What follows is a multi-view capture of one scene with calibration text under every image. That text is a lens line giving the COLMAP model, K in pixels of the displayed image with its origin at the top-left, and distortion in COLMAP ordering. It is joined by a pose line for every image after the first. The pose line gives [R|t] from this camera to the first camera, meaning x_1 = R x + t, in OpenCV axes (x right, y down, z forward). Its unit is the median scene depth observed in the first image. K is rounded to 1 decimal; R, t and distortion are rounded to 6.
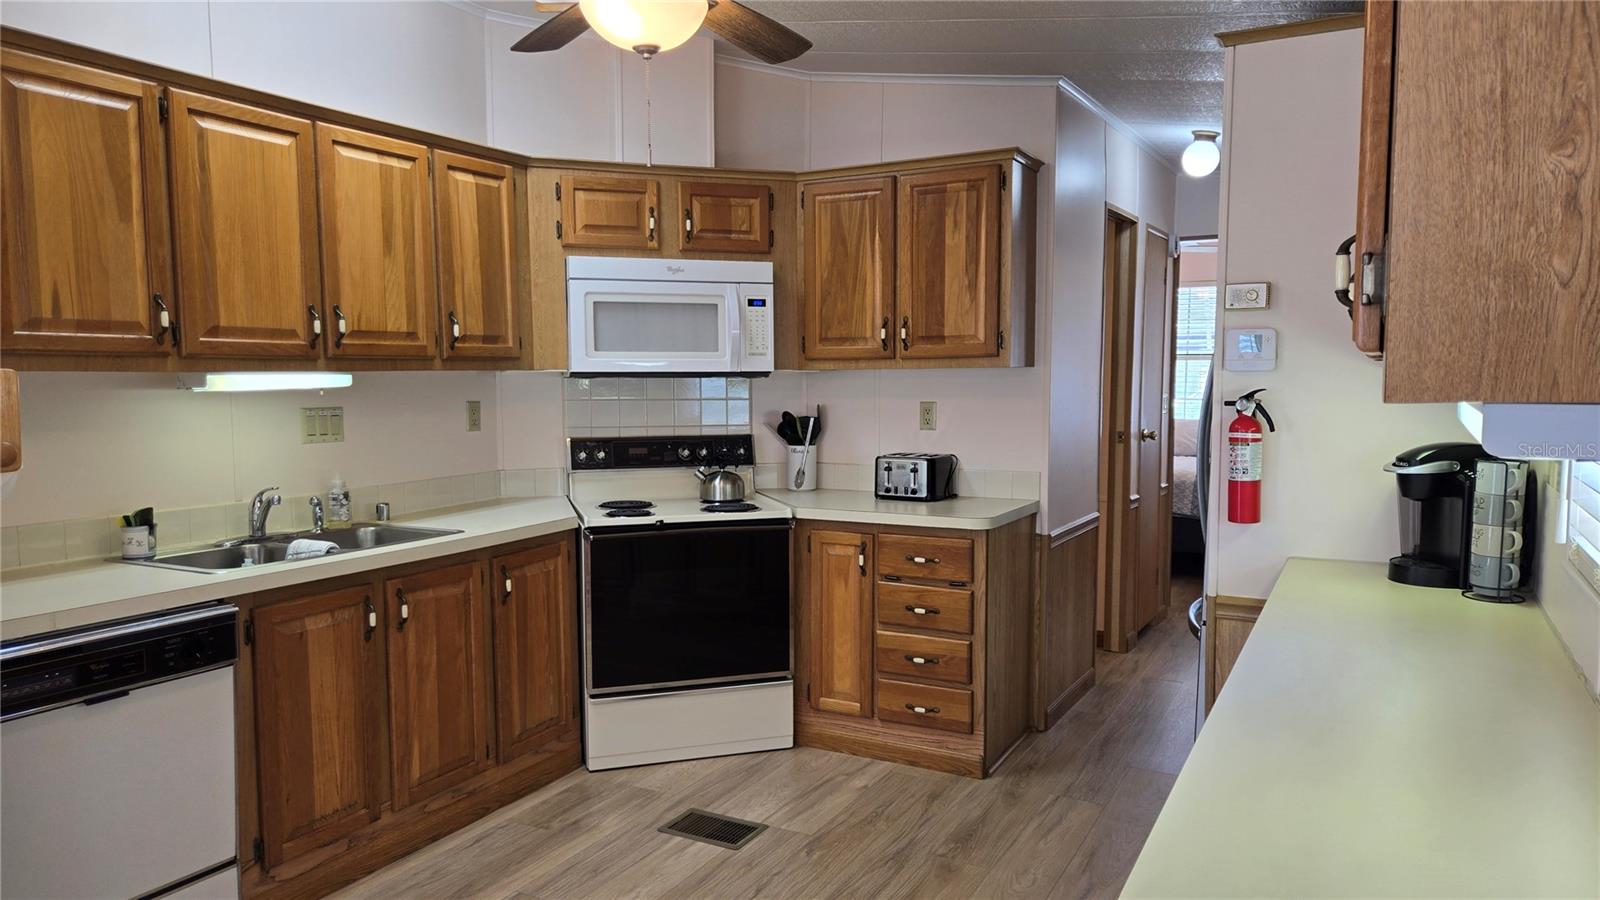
lens RADIAL K [[1067.3, 0, 837.5], [0, 1067.3, 459.4], [0, 0, 1]] dist [0.054598, -0.046724]
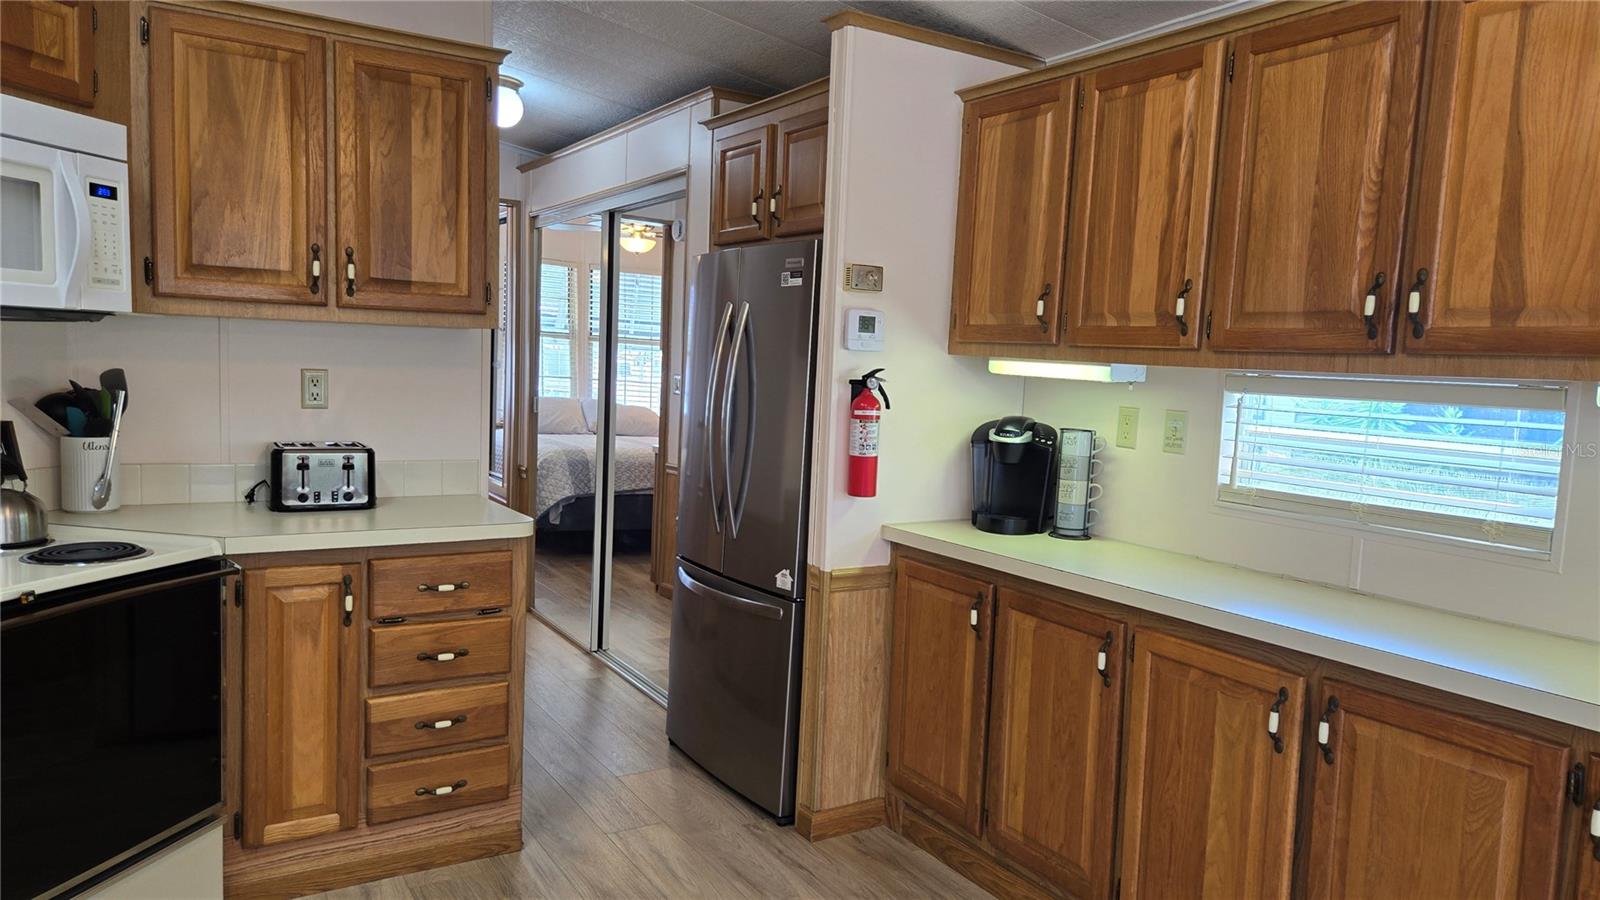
lens RADIAL K [[1067.3, 0, 860.4], [0, 1067.3, 458.2], [0, 0, 1]] dist [0.054598, -0.046724]
pose [[0.494417, -0.052427, 0.867642, -0.400160], [0.027780, 0.998623, 0.044512, -0.018860], [-0.868781, 0.002095, 0.495193, 0.370181]]
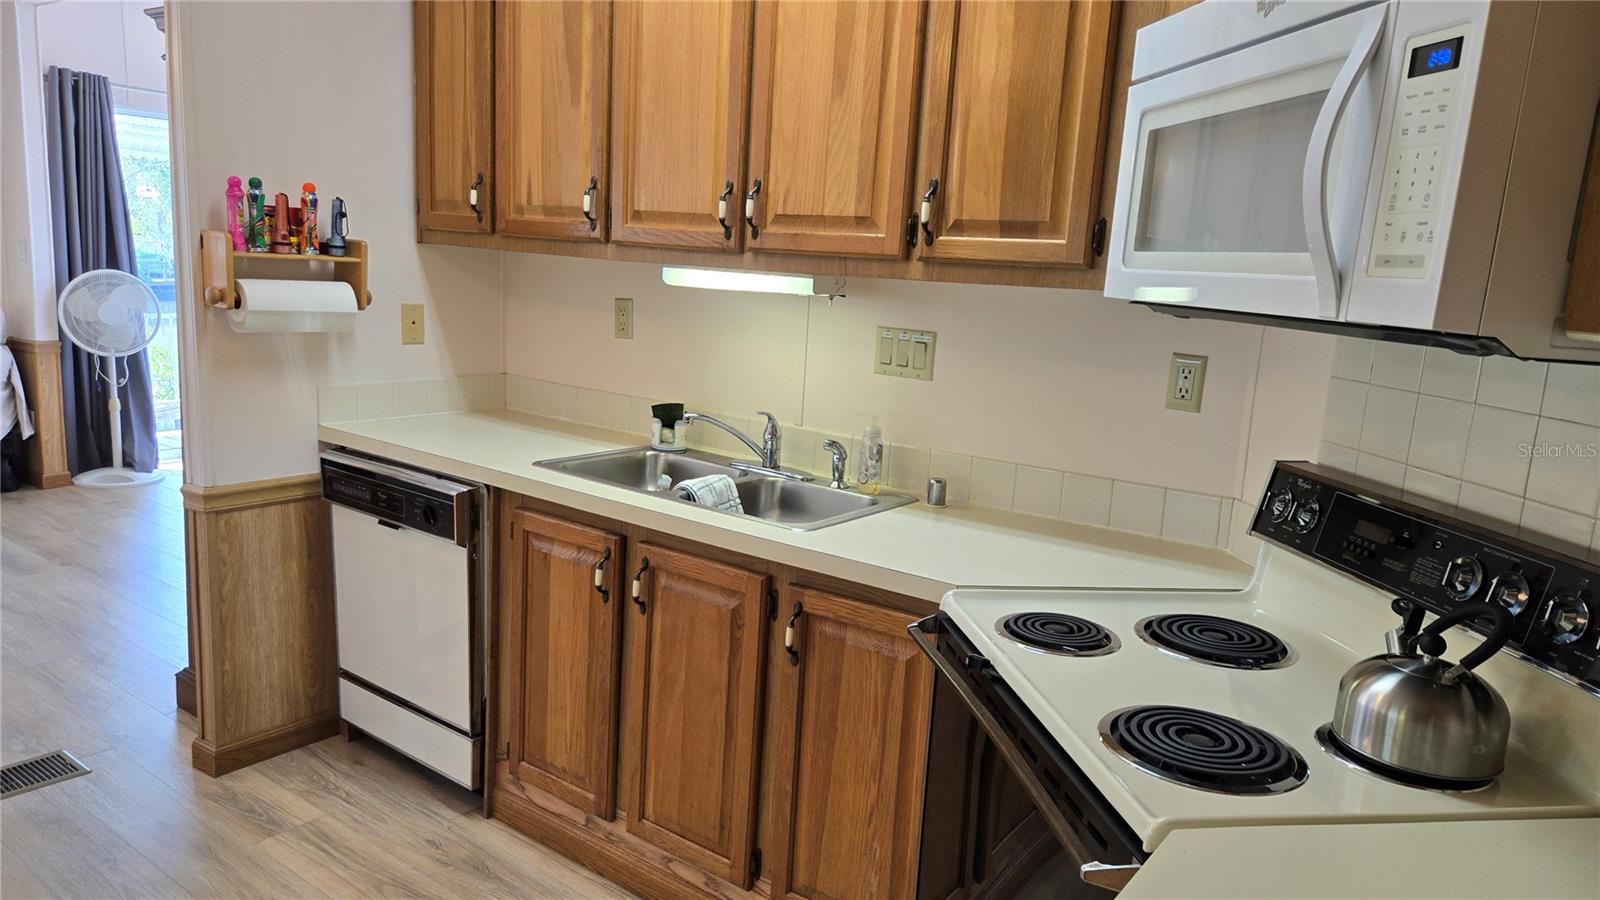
lens RADIAL K [[1067.3, 0, 794.4], [0, 1067.3, 452.5], [0, 0, 1]] dist [0.054598, -0.046724]
pose [[-0.166740, 0.171447, -0.970981, 0.223178], [-0.140283, 0.970624, 0.195474, -0.087378], [0.975971, 0.168806, -0.137790, 0.932346]]
